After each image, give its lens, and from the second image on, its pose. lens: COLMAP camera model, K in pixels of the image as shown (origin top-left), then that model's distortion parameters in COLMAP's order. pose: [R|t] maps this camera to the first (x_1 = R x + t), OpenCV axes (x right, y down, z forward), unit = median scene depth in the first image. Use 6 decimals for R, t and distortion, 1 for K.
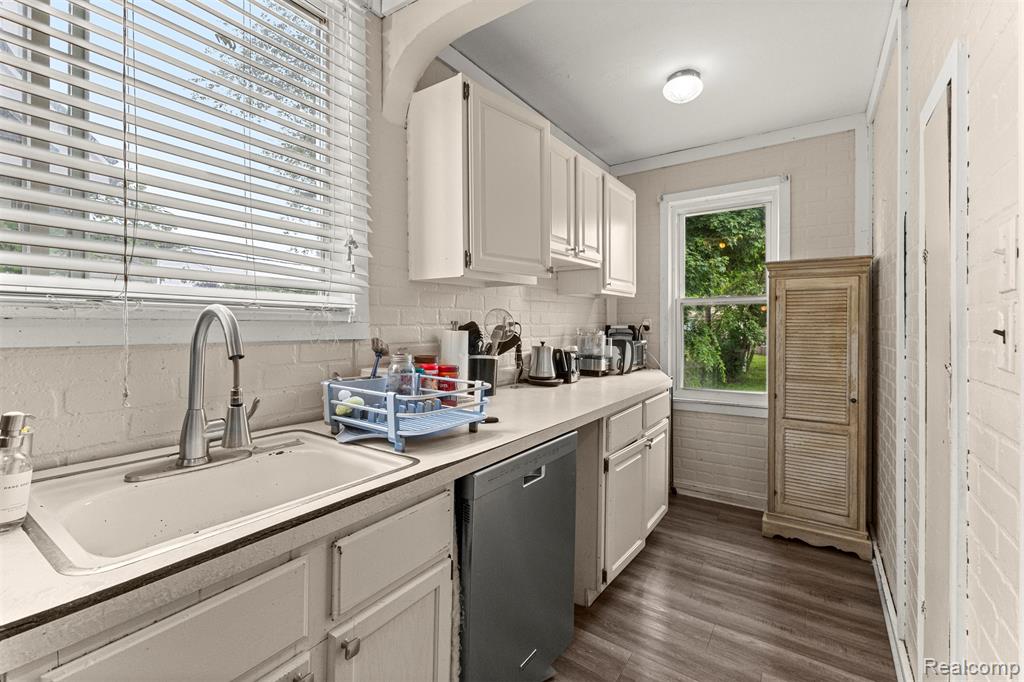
lens RADIAL K [[446.3, 0, 506.9], [0, 446.3, 332.9], [0, 0, 1]] dist [0.003704, 0.000246]
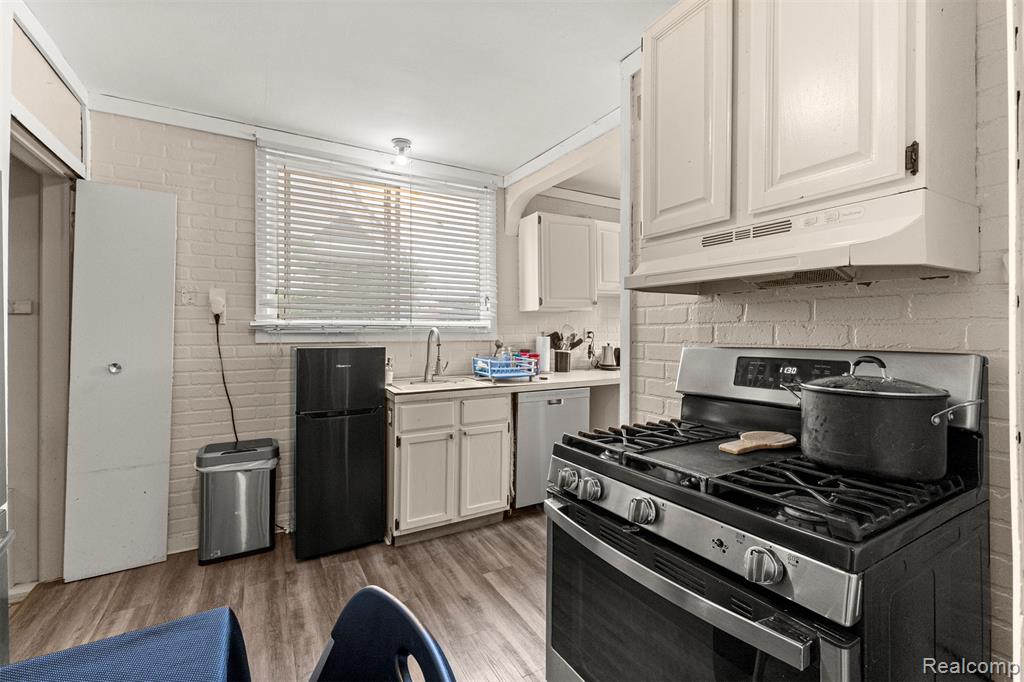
lens RADIAL K [[446.3, 0, 515.8], [0, 446.3, 338.6], [0, 0, 1]] dist [0.003704, 0.000246]
pose [[0.903412, -0.000090, -0.428773, 0.707197], [-0.000784, 0.999998, -0.001860, 0.008315], [0.428772, 0.002017, 0.903410, -0.922595]]
